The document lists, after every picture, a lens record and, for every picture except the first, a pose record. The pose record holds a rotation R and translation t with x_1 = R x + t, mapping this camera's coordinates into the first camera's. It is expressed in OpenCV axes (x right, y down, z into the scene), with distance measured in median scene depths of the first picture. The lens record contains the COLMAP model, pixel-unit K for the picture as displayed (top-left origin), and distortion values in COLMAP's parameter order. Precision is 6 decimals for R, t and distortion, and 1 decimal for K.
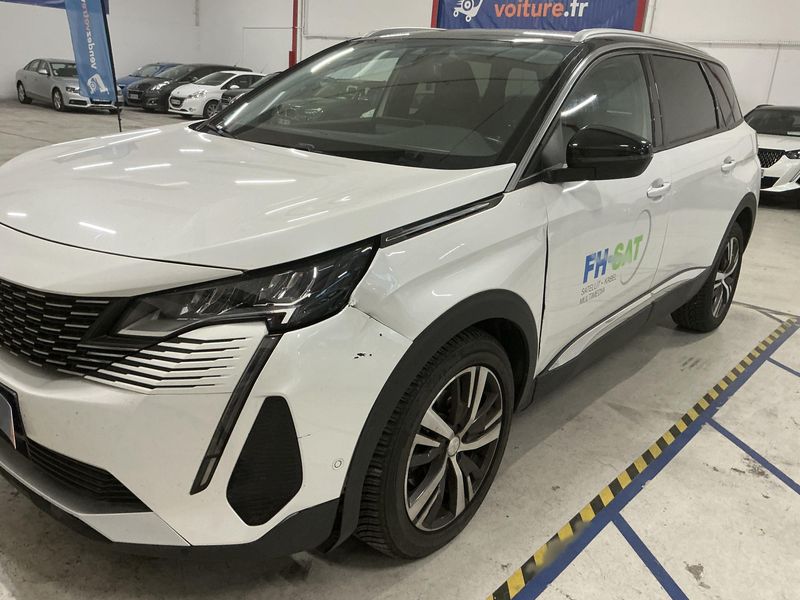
lens RADIAL K [[661.9, 0, 400.6], [0, 661.9, 297.4], [0, 0, 1]] dist [0.087556, -0.138921]
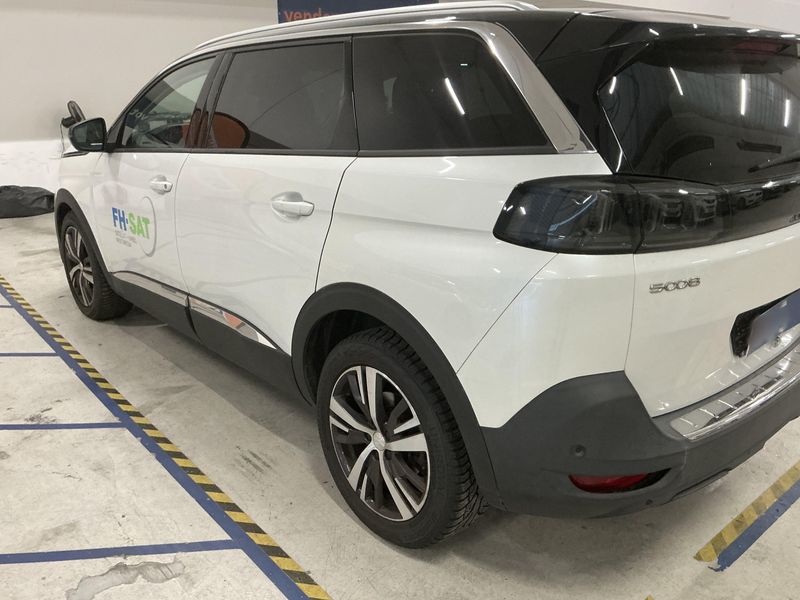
lens RADIAL K [[671.6, 0, 401.8], [0, 671.6, 282.7], [0, 0, 1]] dist [0.012974, -0.039745]
pose [[-0.152927, 0.259971, -0.953430, 1.493102], [-0.267810, 0.917774, 0.293204, -0.475483], [0.951258, 0.300177, -0.070730, 1.621081]]
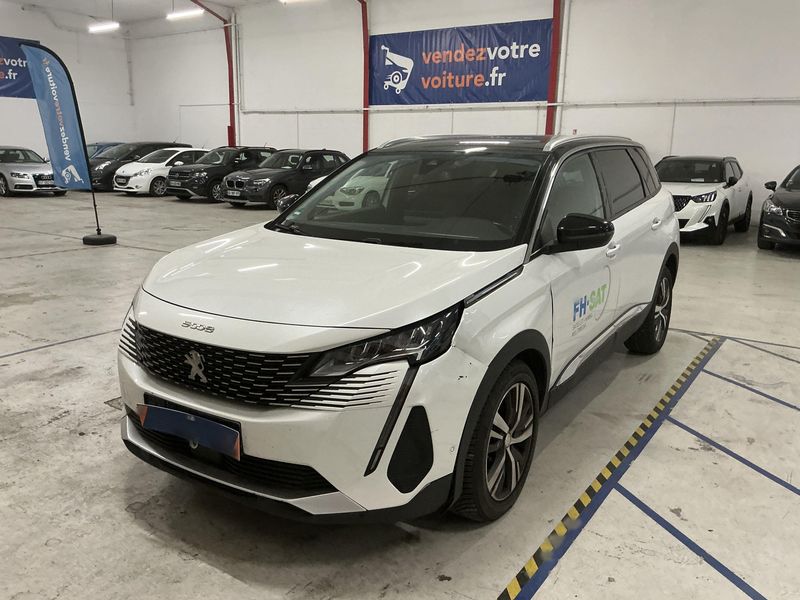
lens RADIAL K [[654.1, 0, 400.0], [0, 654.1, 300.0], [0, 0, 1]] dist [0.087965, -0.135748]
pose [[0.992582, -0.076136, 0.094780, -0.200684], [0.083192, 0.993866, -0.072868, 0.003720], [-0.088651, 0.080212, 0.992828, -0.321581]]
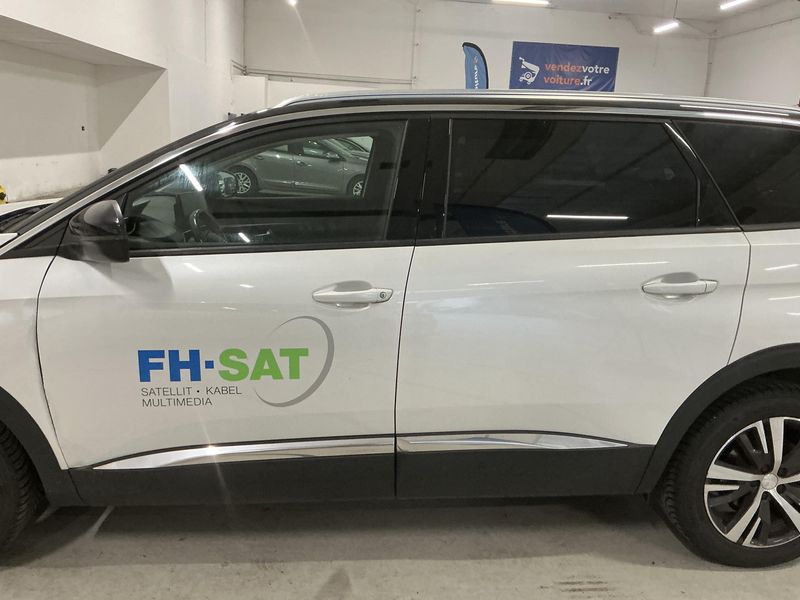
lens RADIAL K [[654.1, 0, 400.0], [0, 654.1, 300.0], [0, 0, 1]] dist [0.087965, -0.135748]
pose [[0.703234, 0.140244, -0.696989, 1.011881], [-0.217869, 0.975695, -0.023498, -0.163996], [0.676754, 0.168377, 0.716696, 0.560253]]
